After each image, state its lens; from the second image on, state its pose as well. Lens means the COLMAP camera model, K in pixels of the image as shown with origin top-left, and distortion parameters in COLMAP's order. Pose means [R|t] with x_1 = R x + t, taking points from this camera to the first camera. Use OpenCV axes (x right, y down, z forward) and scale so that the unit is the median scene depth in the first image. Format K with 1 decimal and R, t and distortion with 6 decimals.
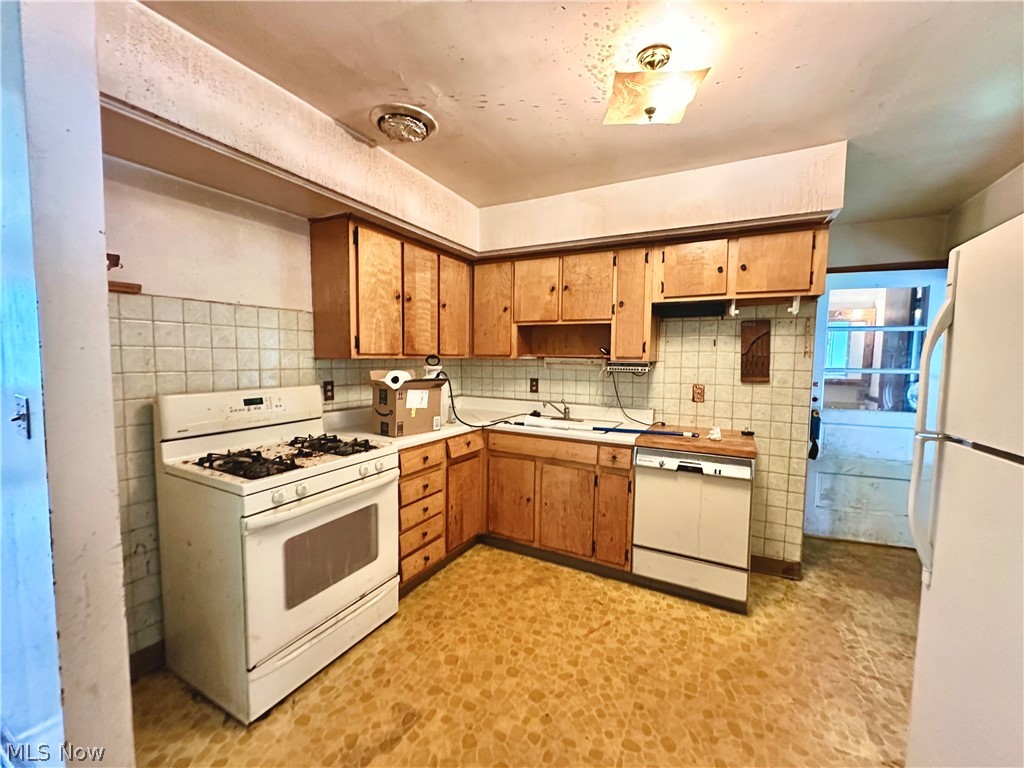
lens RADIAL K [[409.1, 0, 512.0], [0, 409.1, 384.0], [0, 0, 1]] dist [-0.001988, -0.000125]
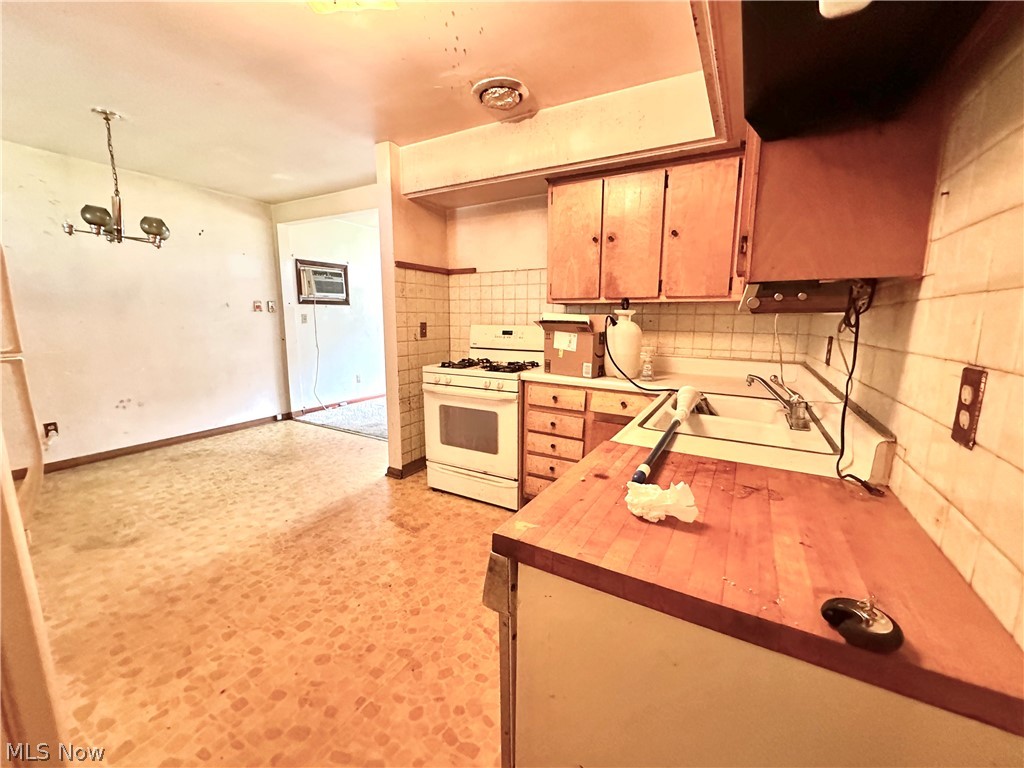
lens RADIAL K [[409.1, 0, 512.0], [0, 409.1, 384.0], [0, 0, 1]] dist [-0.001988, -0.000125]
pose [[-0.031163, 0.148459, -0.988427, 0.795086], [-0.079547, 0.985403, 0.150513, -0.000783], [0.996344, 0.083317, -0.018899, 0.887102]]
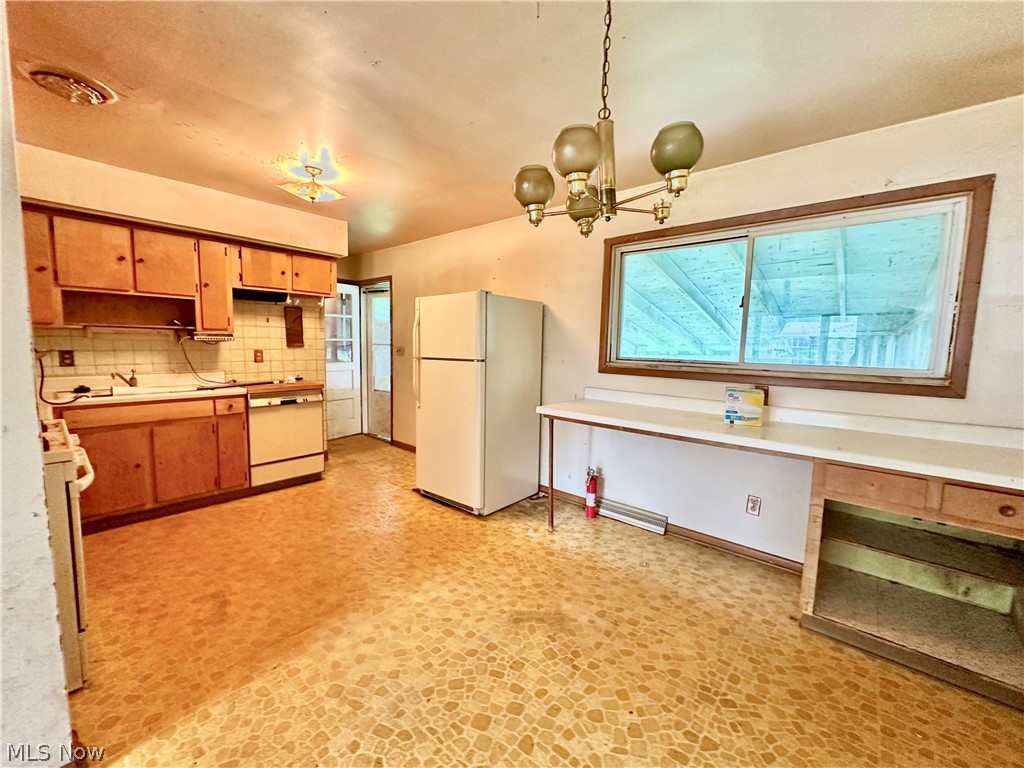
lens RADIAL K [[409.1, 0, 512.0], [0, 409.1, 384.0], [0, 0, 1]] dist [-0.001988, -0.000125]
pose [[0.229966, -0.108298, 0.967154, -0.823489], [0.048073, 0.993840, 0.099856, 0.022933], [-0.972011, 0.023530, 0.233755, -0.188057]]
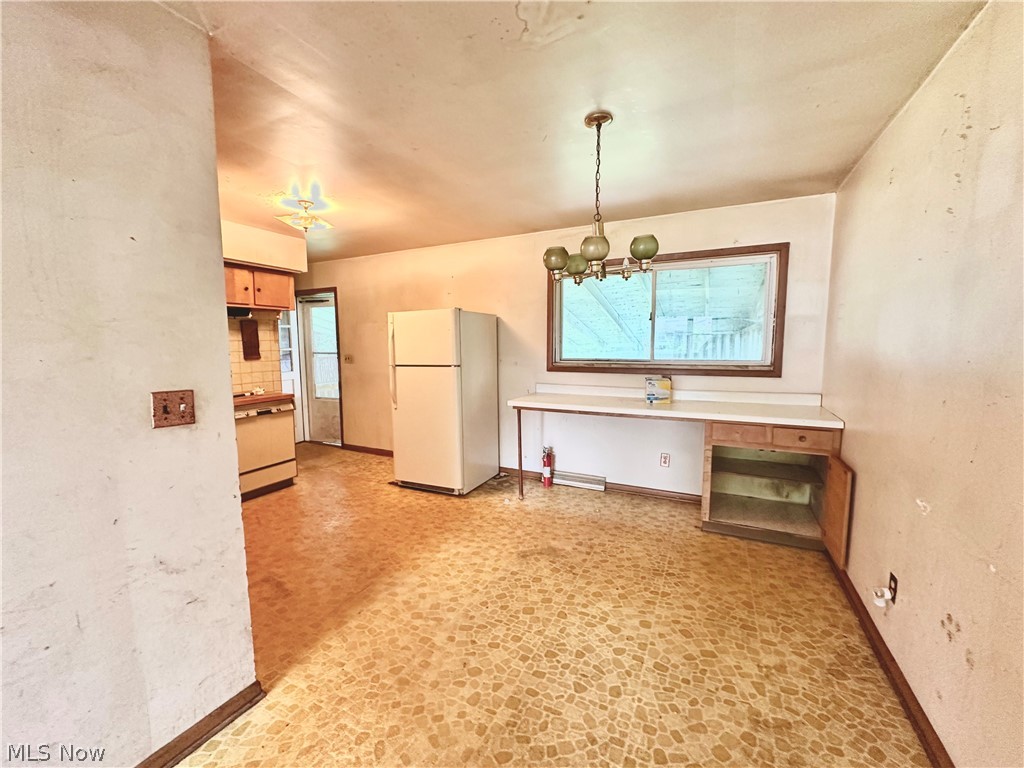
lens RADIAL K [[409.1, 0, 512.0], [0, 409.1, 384.0], [0, 0, 1]] dist [-0.001988, -0.000125]
pose [[-0.022989, -0.117351, 0.992824, -1.135821], [0.074074, 0.990157, 0.118751, -0.025349], [-0.996988, 0.076272, -0.014070, 0.018697]]
